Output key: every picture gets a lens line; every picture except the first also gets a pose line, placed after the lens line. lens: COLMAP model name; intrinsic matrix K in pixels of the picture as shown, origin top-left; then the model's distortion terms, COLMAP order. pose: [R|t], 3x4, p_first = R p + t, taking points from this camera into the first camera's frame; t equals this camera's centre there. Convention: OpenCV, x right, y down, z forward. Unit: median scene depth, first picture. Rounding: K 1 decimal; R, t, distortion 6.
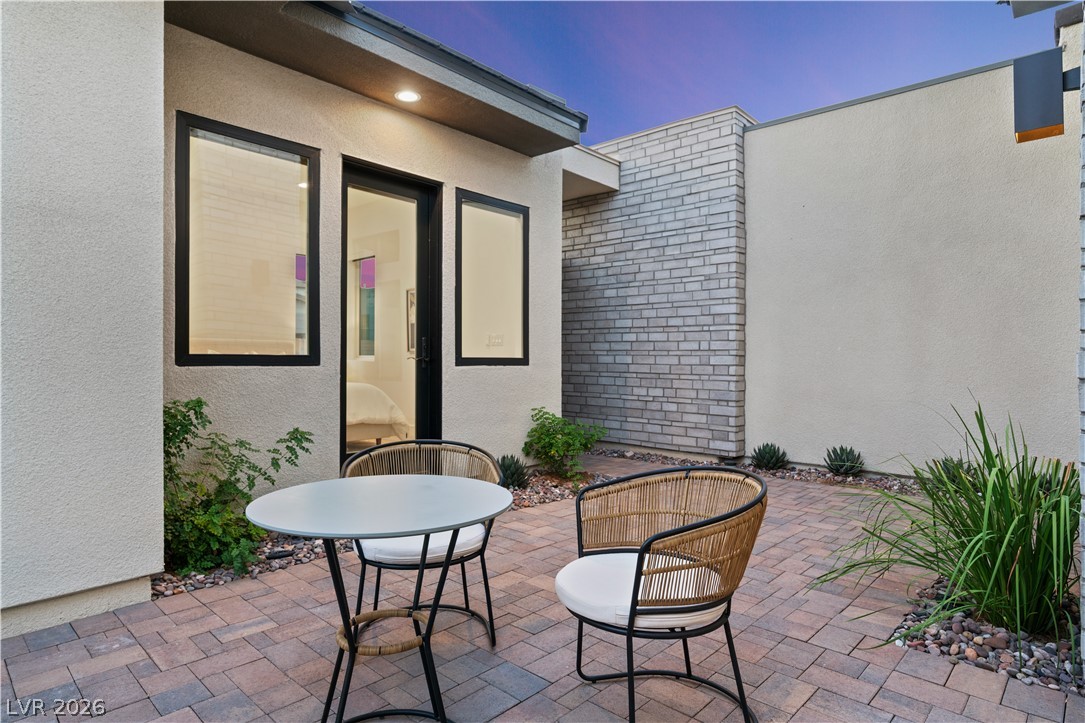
lens RADIAL K [[598.4, 0, 556.5], [0, 598.4, 350.0], [0, 0, 1]] dist [0.007465, 0.002040]
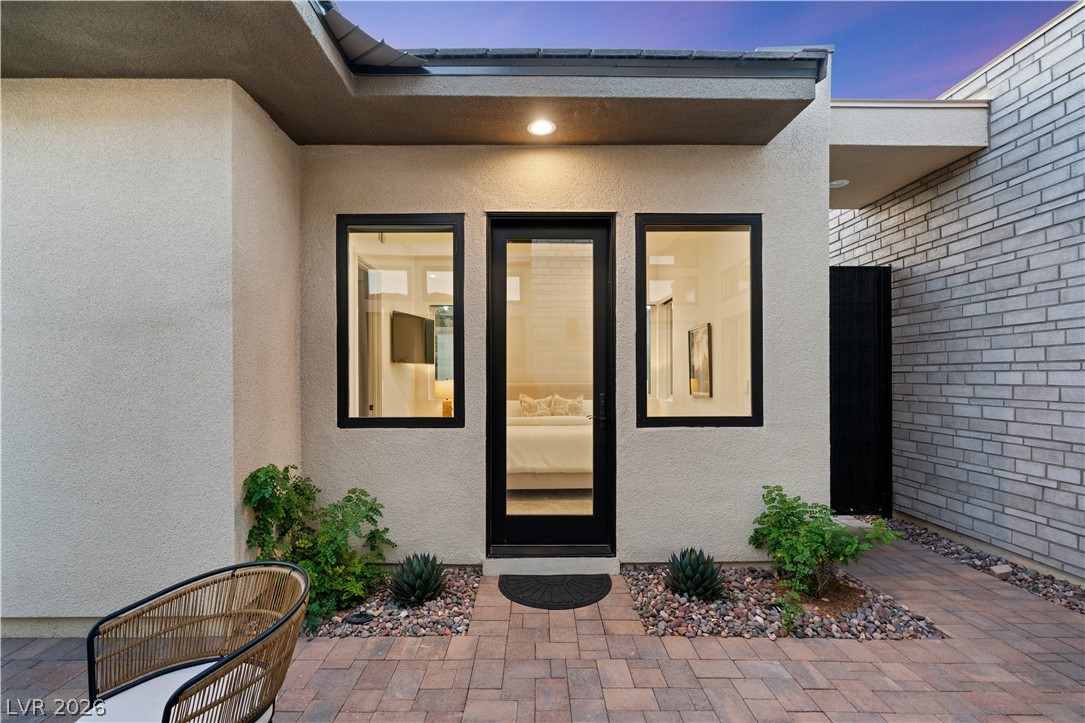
lens RADIAL K [[489.2, 0, 538.4], [0, 489.2, 377.8], [0, 0, 1]] dist [-0.006132, 0.003439]
pose [[0.671397, -0.005786, -0.741075, 0.204443], [0.018069, 0.999800, 0.008564, -0.042281], [0.740878, -0.019140, 0.671367, 0.363140]]
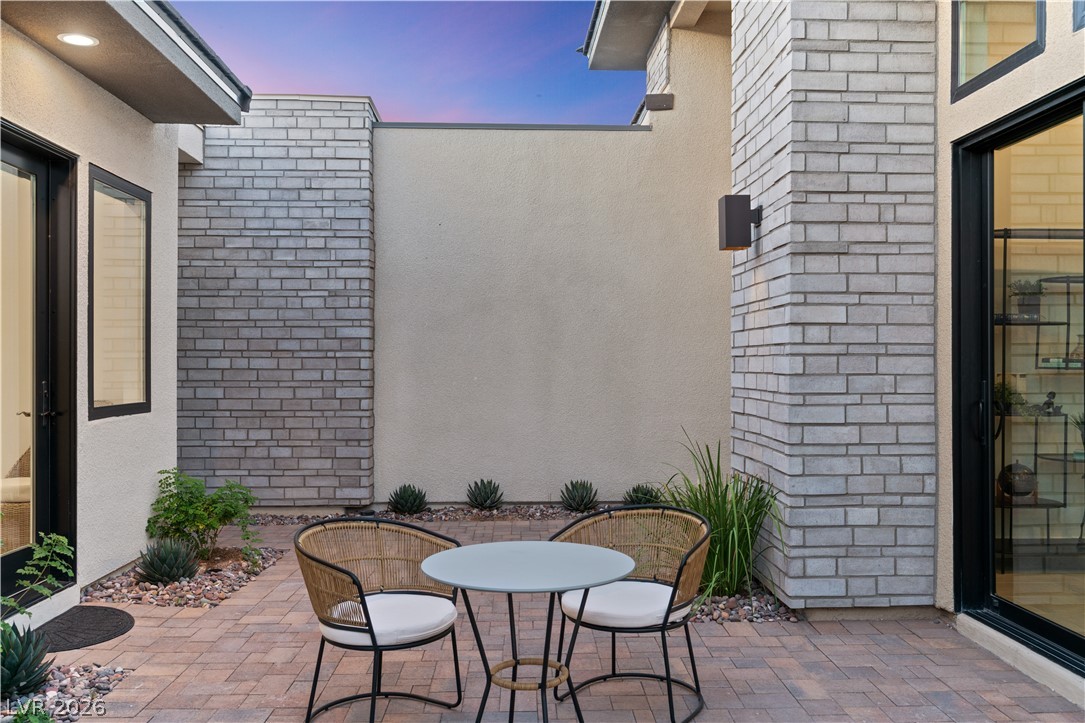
lens RADIAL K [[854.9, 0, 539.4], [0, 854.9, 351.2], [0, 0, 1]] dist [0.014554, -0.008982]
pose [[0.727745, 0.003225, 0.685841, -0.389743], [-0.004559, 0.999990, 0.000136, -0.046434], [-0.685833, -0.003226, 0.727752, -0.067878]]
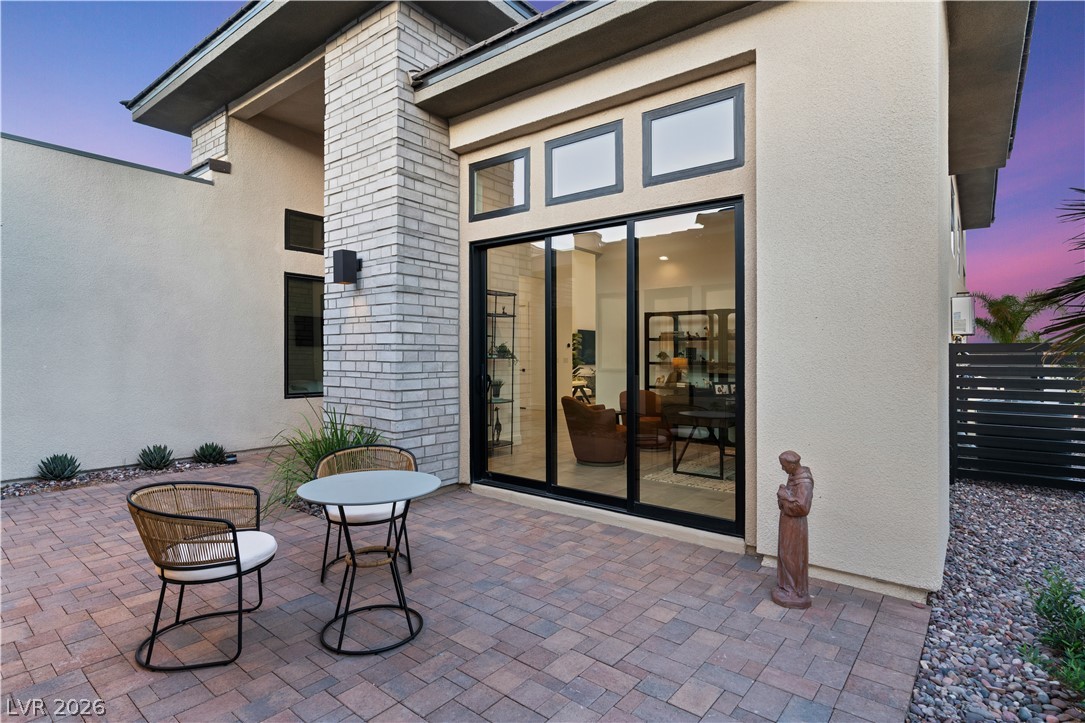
lens RADIAL K [[547.6, 0, 517.4], [0, 547.6, 341.7], [0, 0, 1]] dist [-0.005212, 0.004170]
pose [[-0.027805, 0.018188, 0.999448, -0.539606], [-0.019350, 0.999637, -0.018730, -0.045453], [-0.999426, -0.019860, -0.027443, 0.165914]]
